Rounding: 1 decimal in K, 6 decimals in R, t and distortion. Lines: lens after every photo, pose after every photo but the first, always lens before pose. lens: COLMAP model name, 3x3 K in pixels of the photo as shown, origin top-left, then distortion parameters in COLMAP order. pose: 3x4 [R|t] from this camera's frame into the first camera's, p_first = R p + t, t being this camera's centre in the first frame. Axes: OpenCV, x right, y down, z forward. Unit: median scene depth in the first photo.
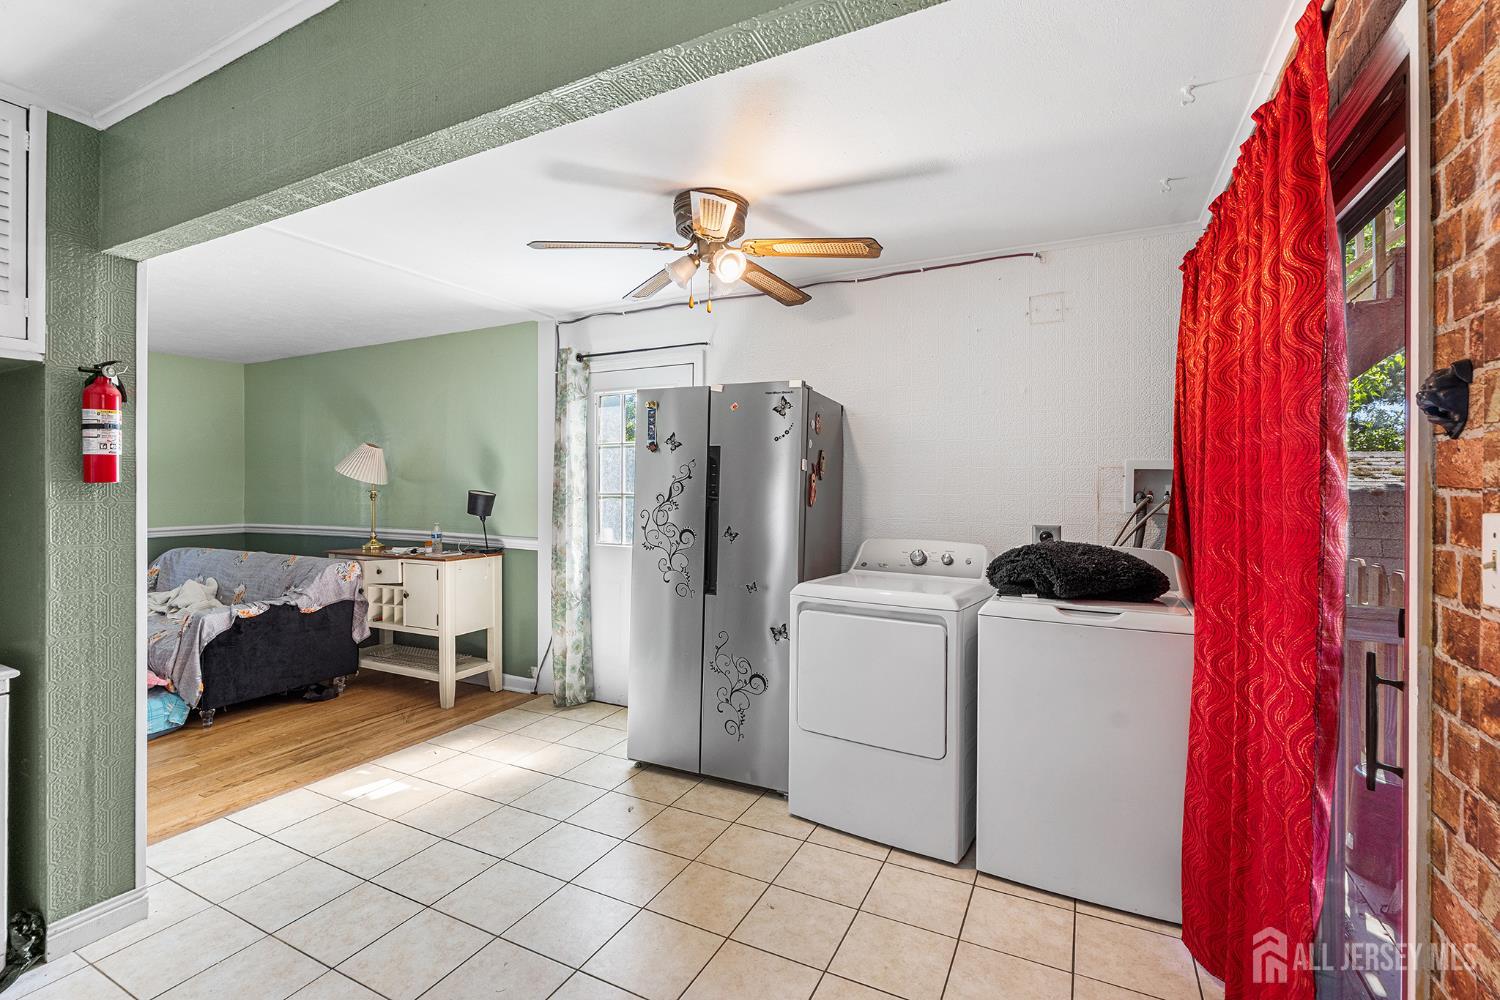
lens RADIAL K [[673.3, 0, 765.1], [0, 673.3, 480.7], [0, 0, 1]] dist [-0.007560, 0.001118]
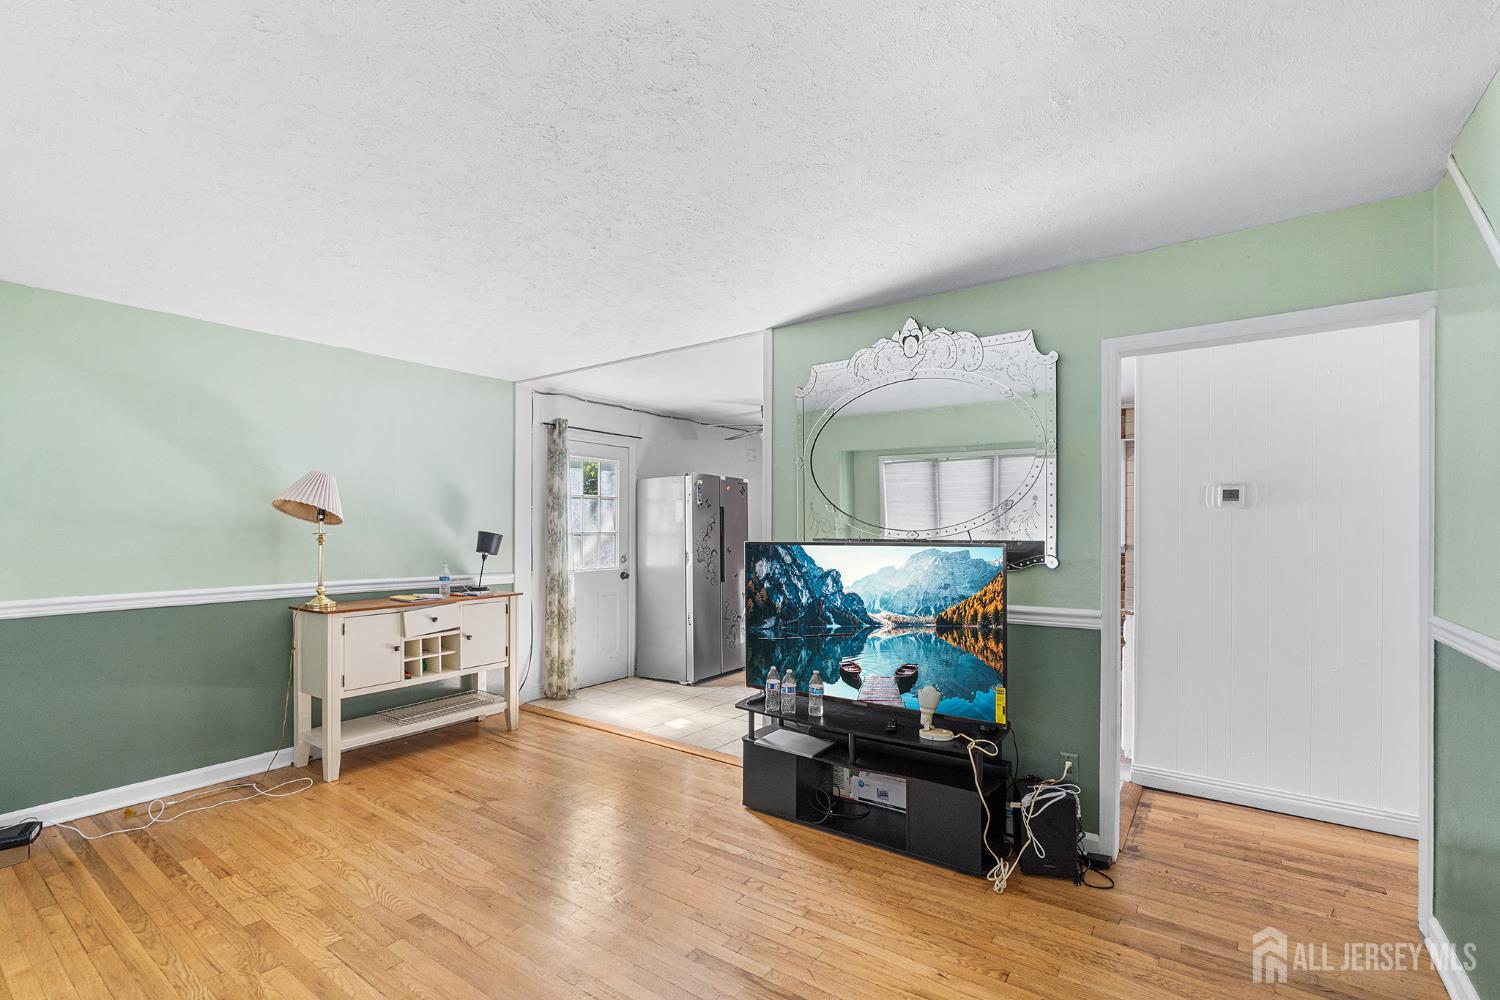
lens RADIAL K [[673.3, 0, 747.1], [0, 673.3, 529.6], [0, 0, 1]] dist [-0.007560, 0.001118]
pose [[0.160343, -0.005612, 0.987045, -1.471610], [-0.011083, 0.999911, 0.007485, -0.000645], [-0.986999, -0.012140, 0.160266, 0.441830]]
